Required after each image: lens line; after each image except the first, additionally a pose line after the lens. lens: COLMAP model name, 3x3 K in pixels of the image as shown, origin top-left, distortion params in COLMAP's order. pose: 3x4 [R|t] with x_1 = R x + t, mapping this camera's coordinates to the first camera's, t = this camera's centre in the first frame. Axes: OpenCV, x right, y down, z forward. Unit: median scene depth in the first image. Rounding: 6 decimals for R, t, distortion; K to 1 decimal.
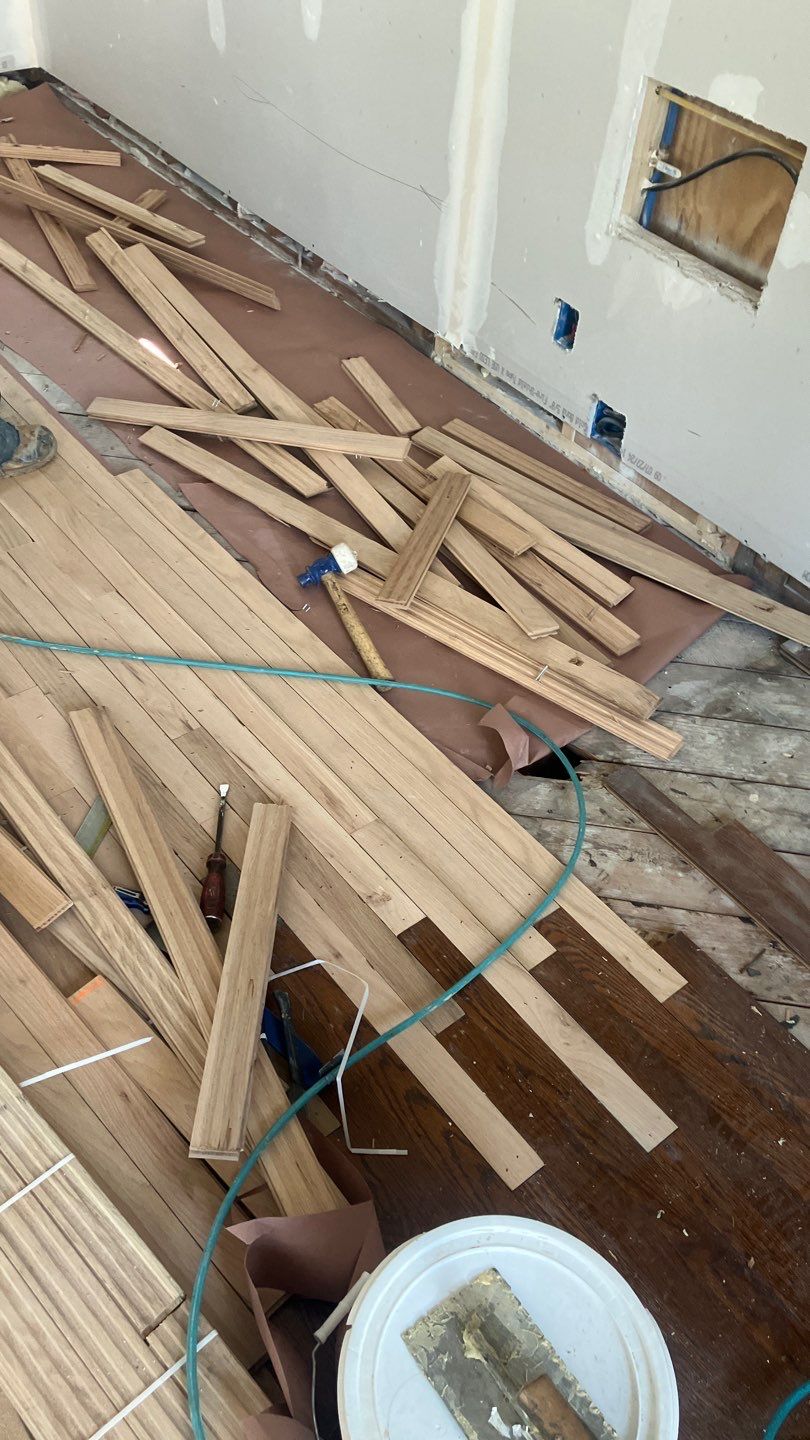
lens RADIAL K [[1173.8, 0, 412.6], [0, 1173.8, 723.2], [0, 0, 1]] dist [0.048756, -0.053706]
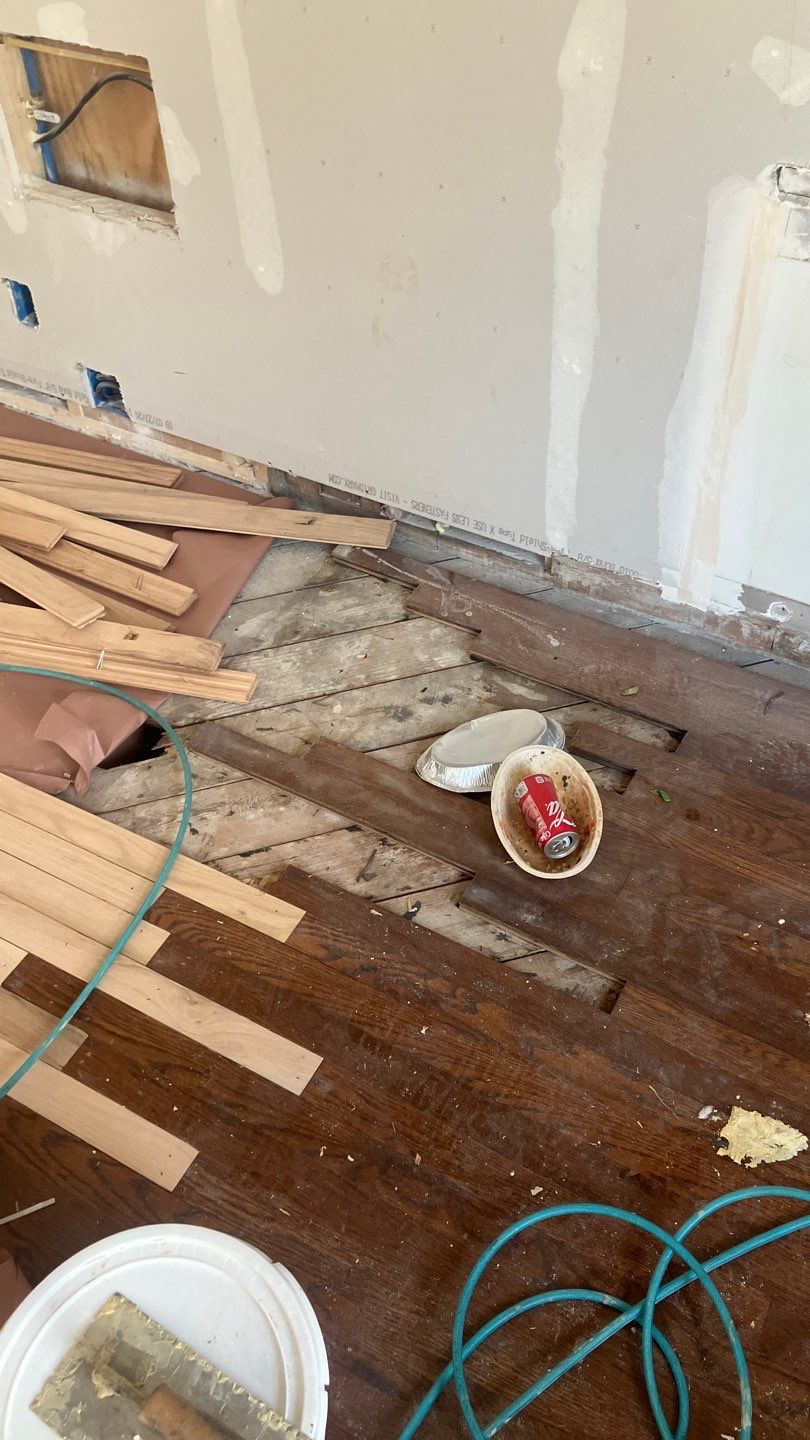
lens RADIAL K [[1173.8, 0, 413.8], [0, 1173.8, 713.0], [0, 0, 1]] dist [0.048756, -0.053706]
pose [[0.920478, -0.343150, 0.186999, 0.163235], [0.339385, 0.939163, 0.052825, 0.036484], [-0.193750, 0.014840, 0.980939, 0.016661]]
